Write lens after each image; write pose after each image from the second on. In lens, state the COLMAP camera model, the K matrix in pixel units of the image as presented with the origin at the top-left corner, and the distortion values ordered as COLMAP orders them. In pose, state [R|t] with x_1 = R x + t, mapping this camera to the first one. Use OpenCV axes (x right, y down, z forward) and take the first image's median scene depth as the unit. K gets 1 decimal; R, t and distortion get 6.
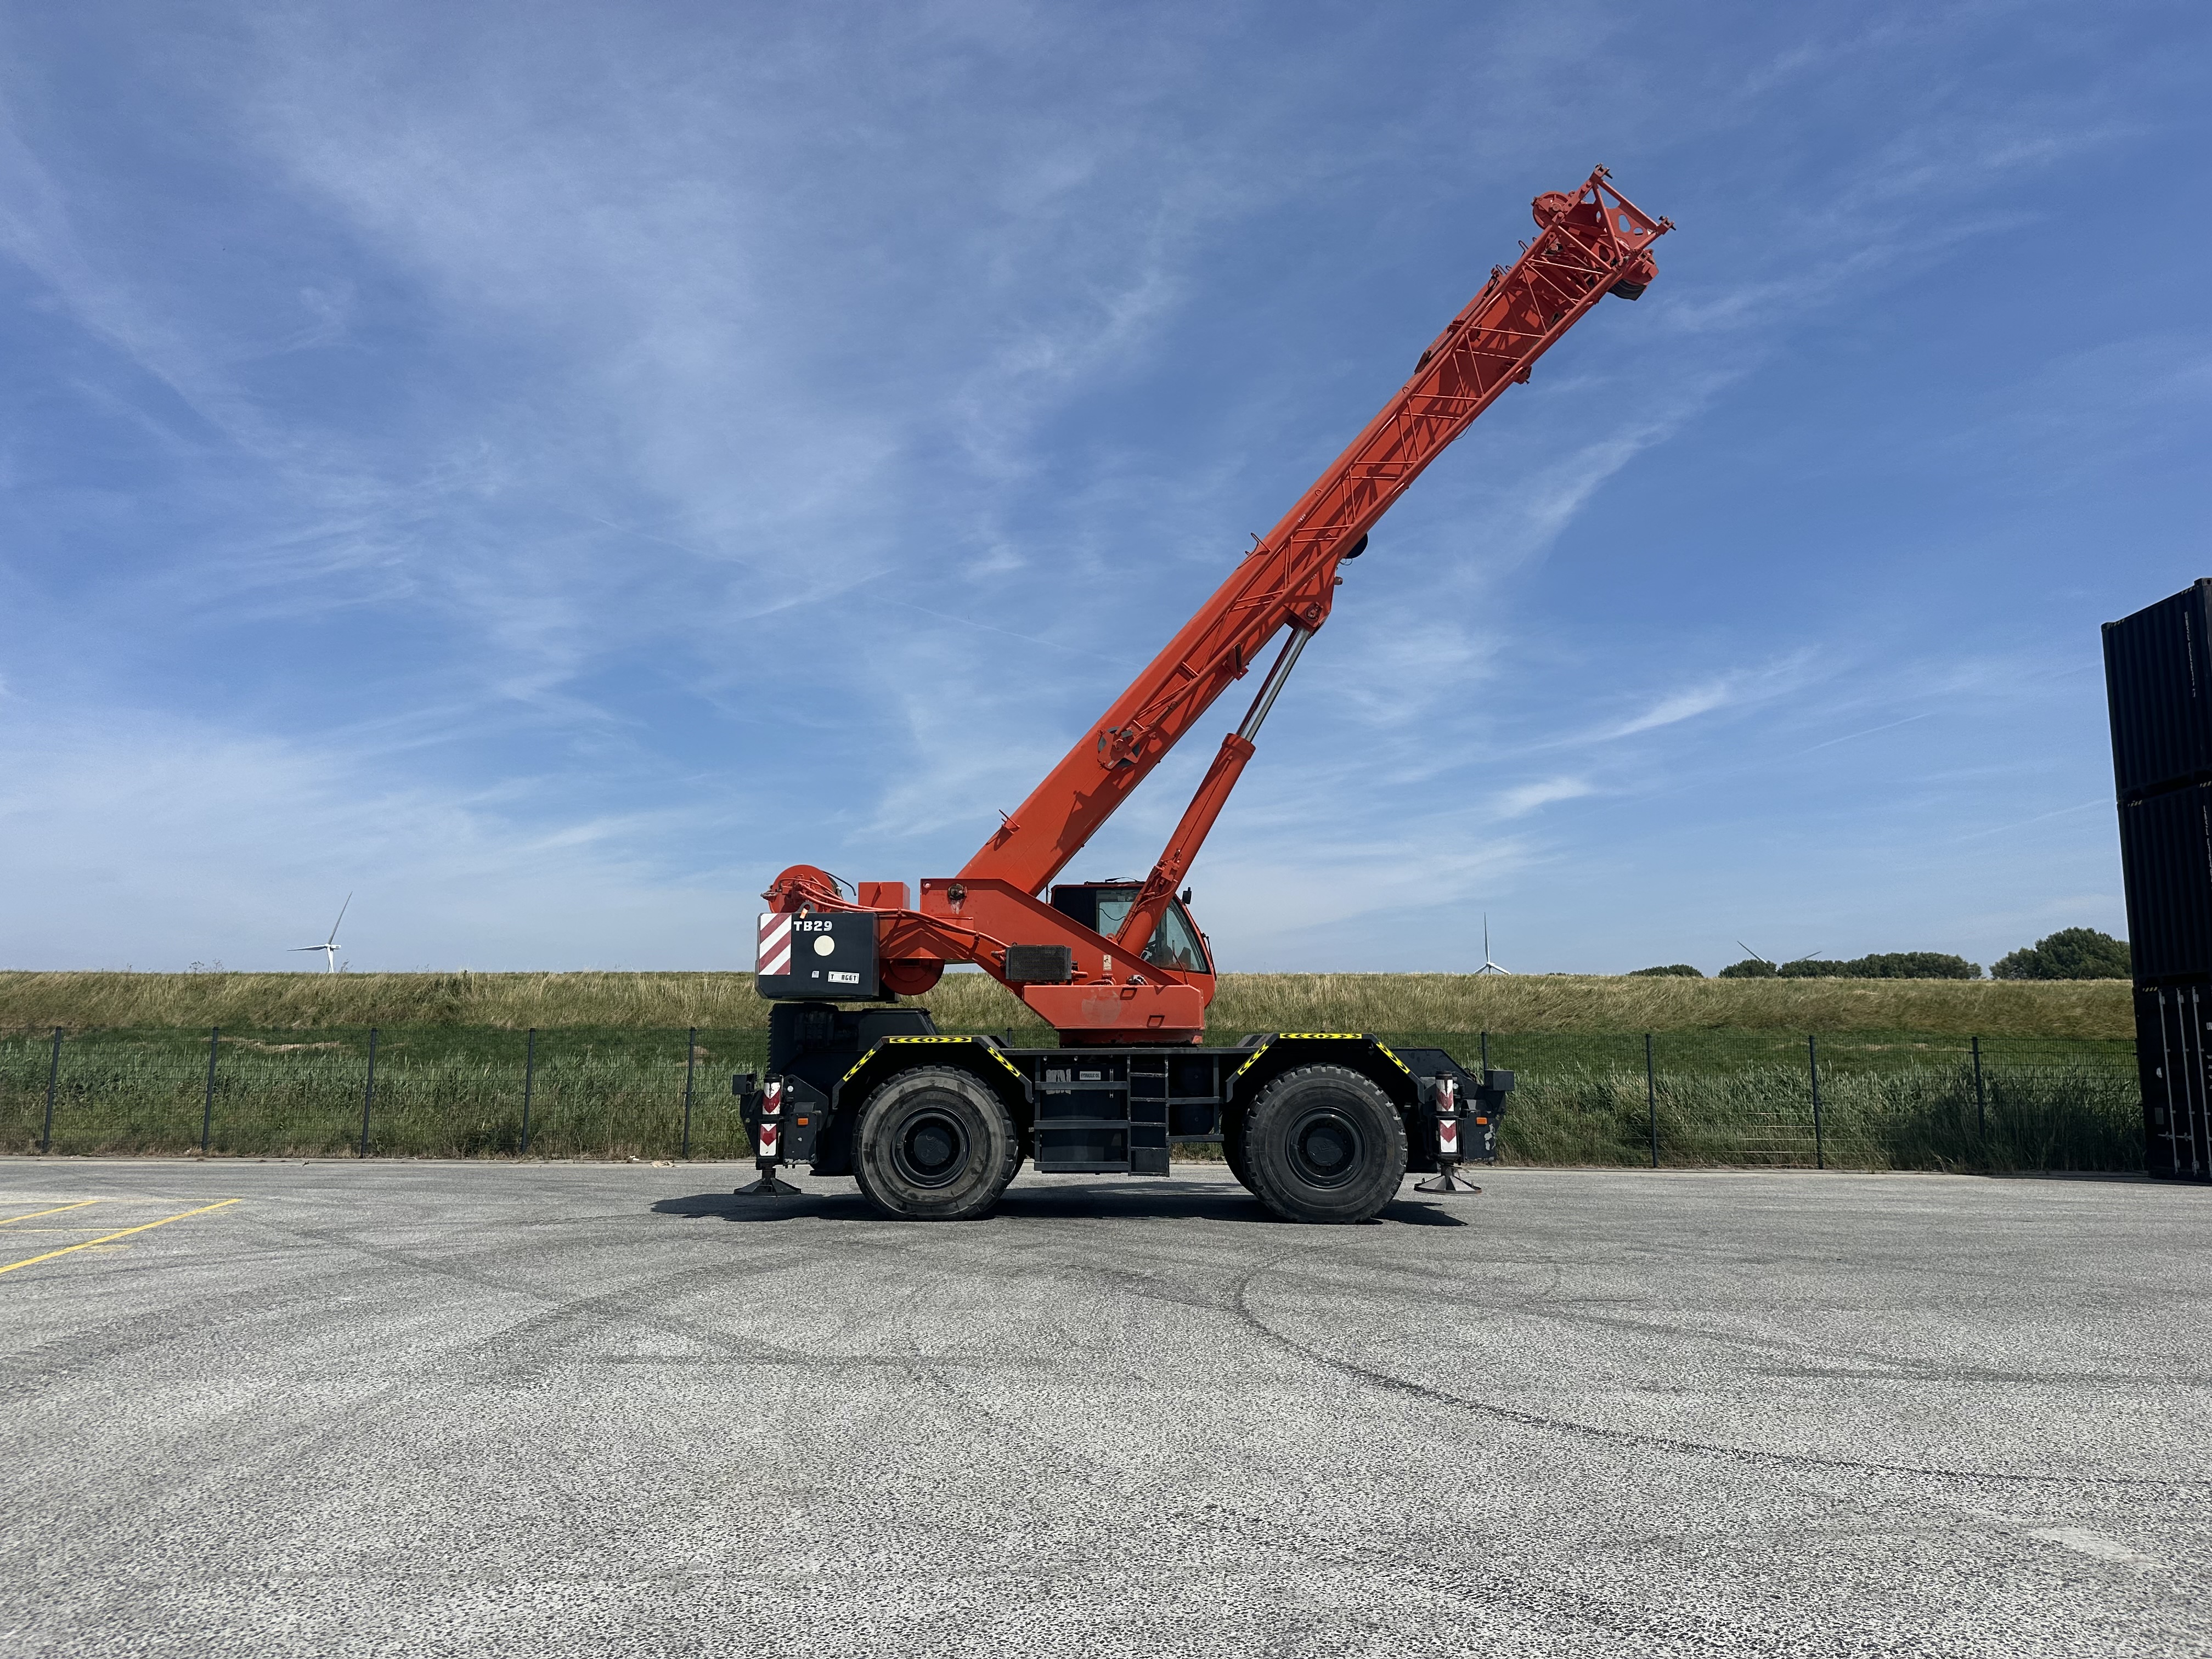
lens RADIAL K [[1638.8, 0, 1093.1], [0, 1638.8, 797.4], [0, 0, 1]] dist [0.036560, -0.040296]
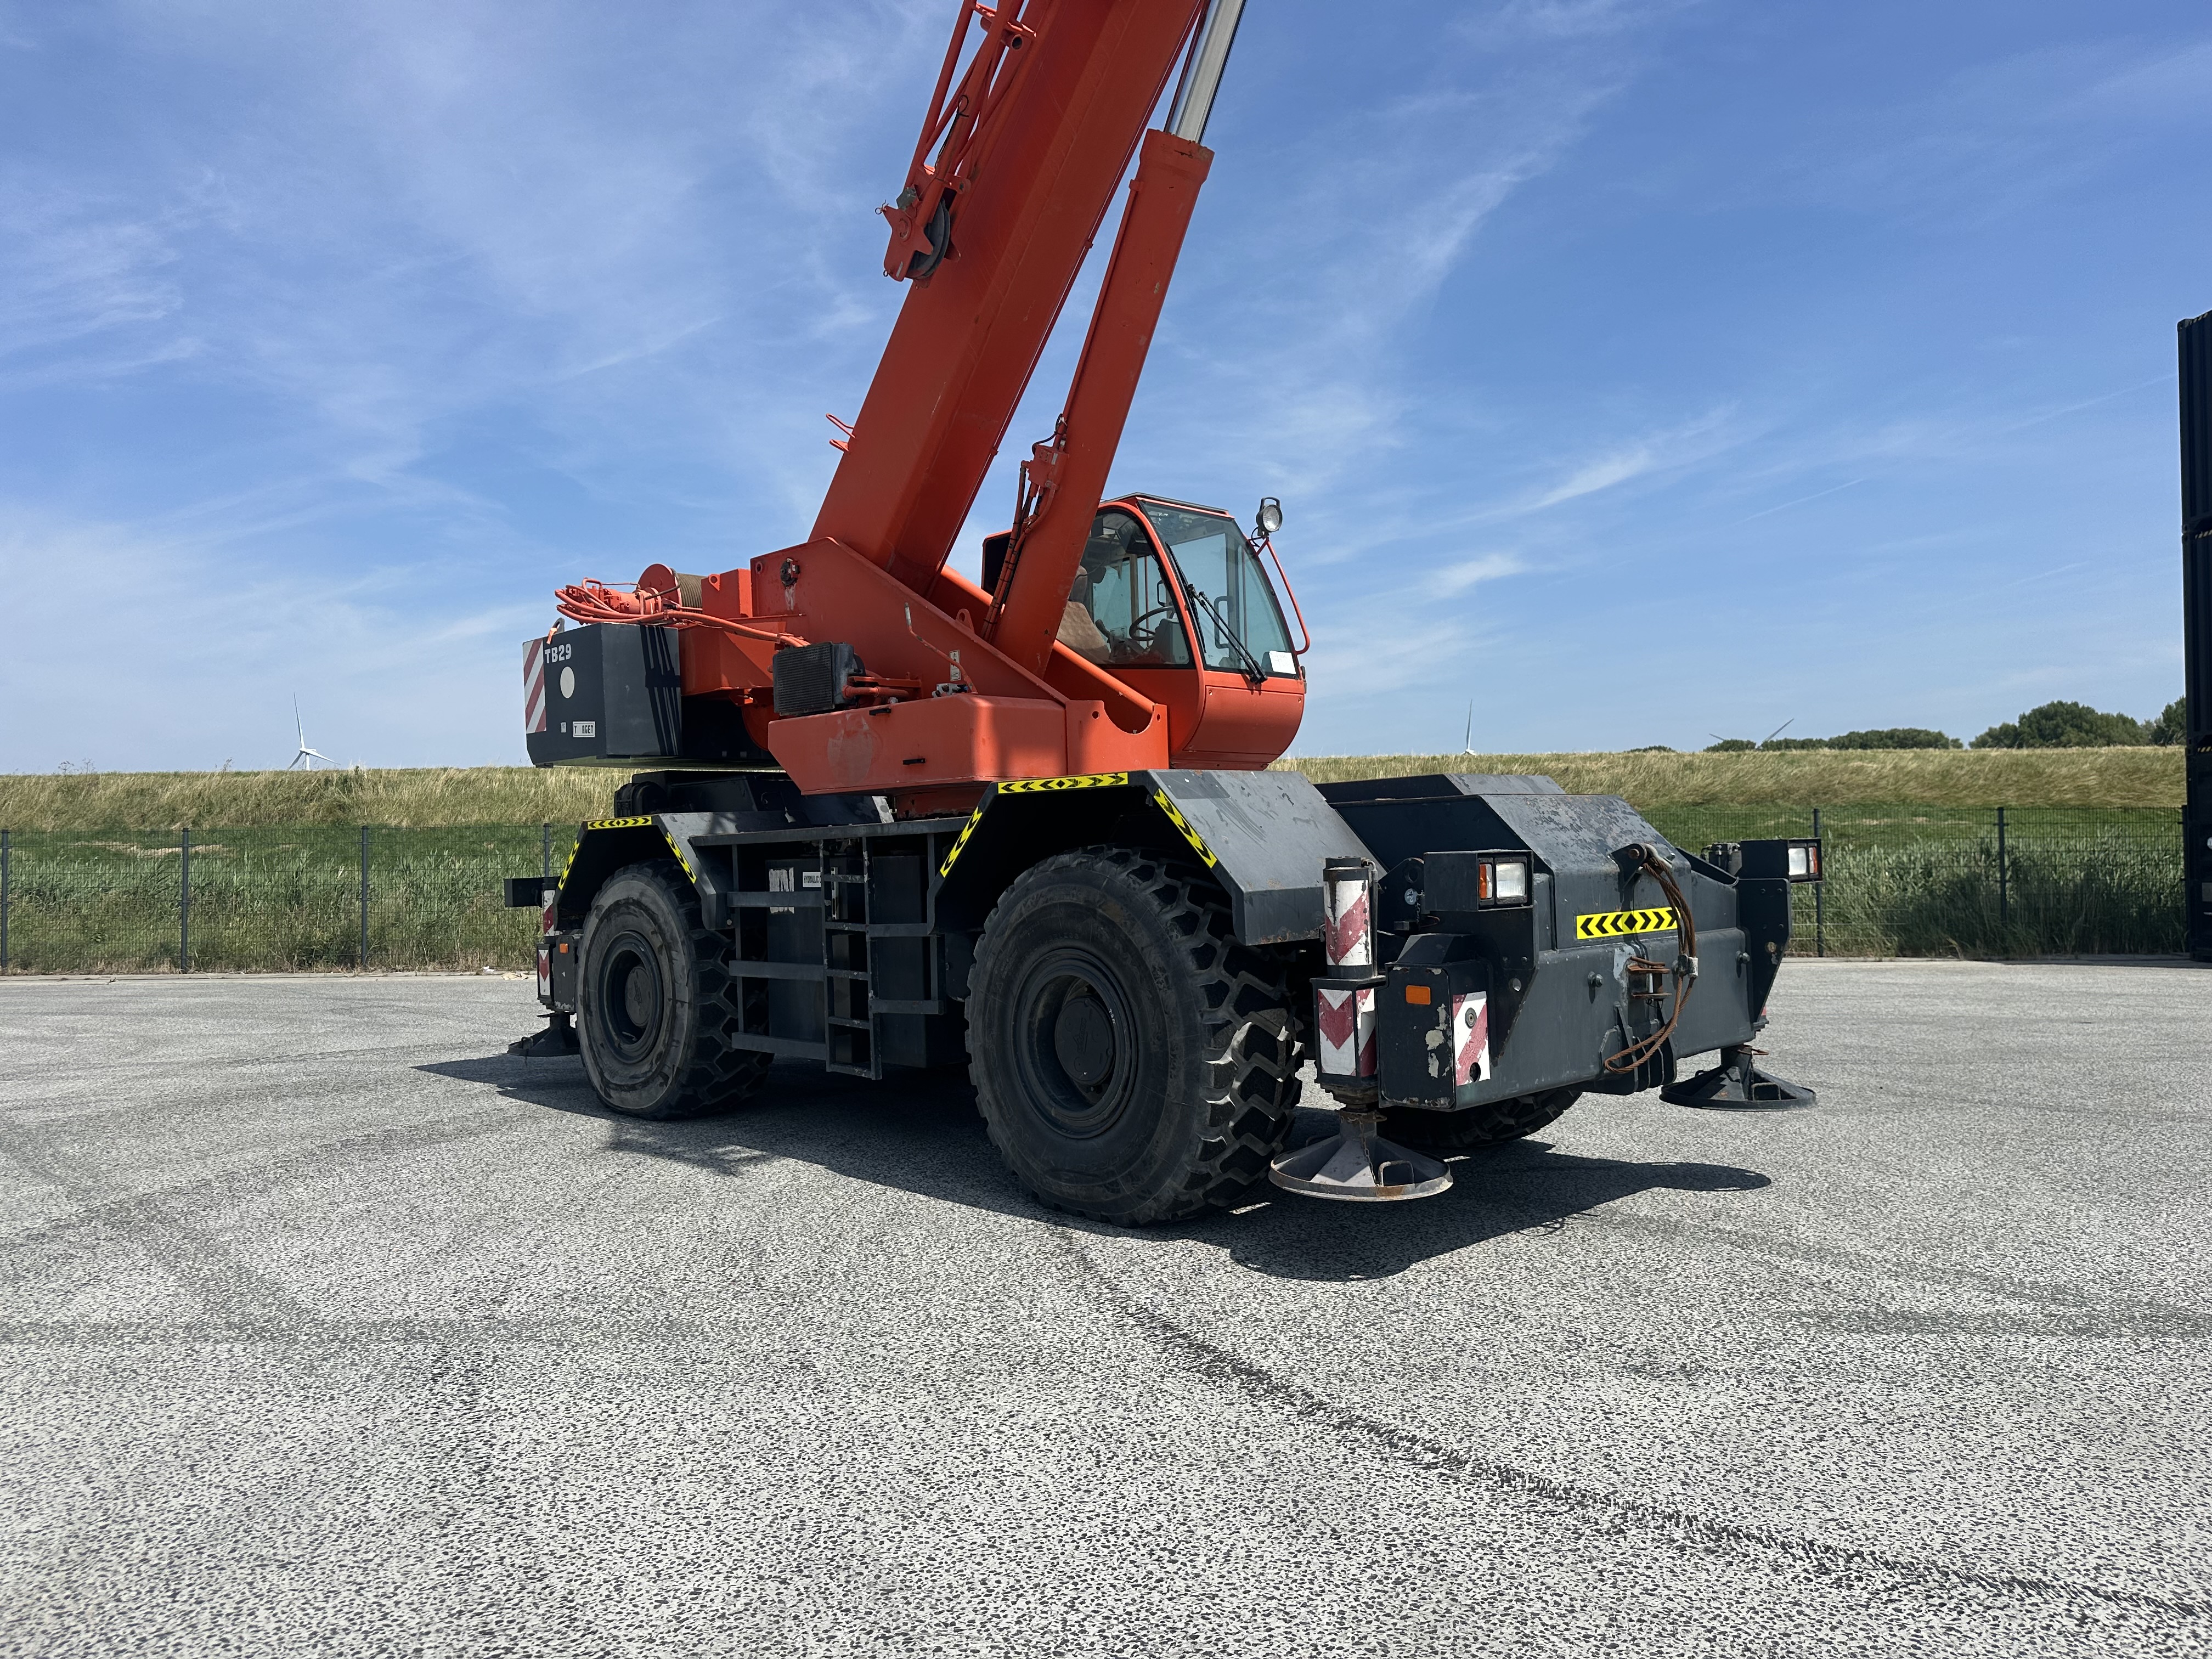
lens RADIAL K [[1638.8, 0, 1093.8], [0, 1638.8, 855.5], [0, 0, 1]] dist [0.036560, -0.040296]
pose [[0.999811, -0.017153, 0.009198, 0.039414], [0.015455, 0.986917, 0.160485, 0.021315], [-0.011830, -0.160313, 0.986995, 0.128752]]
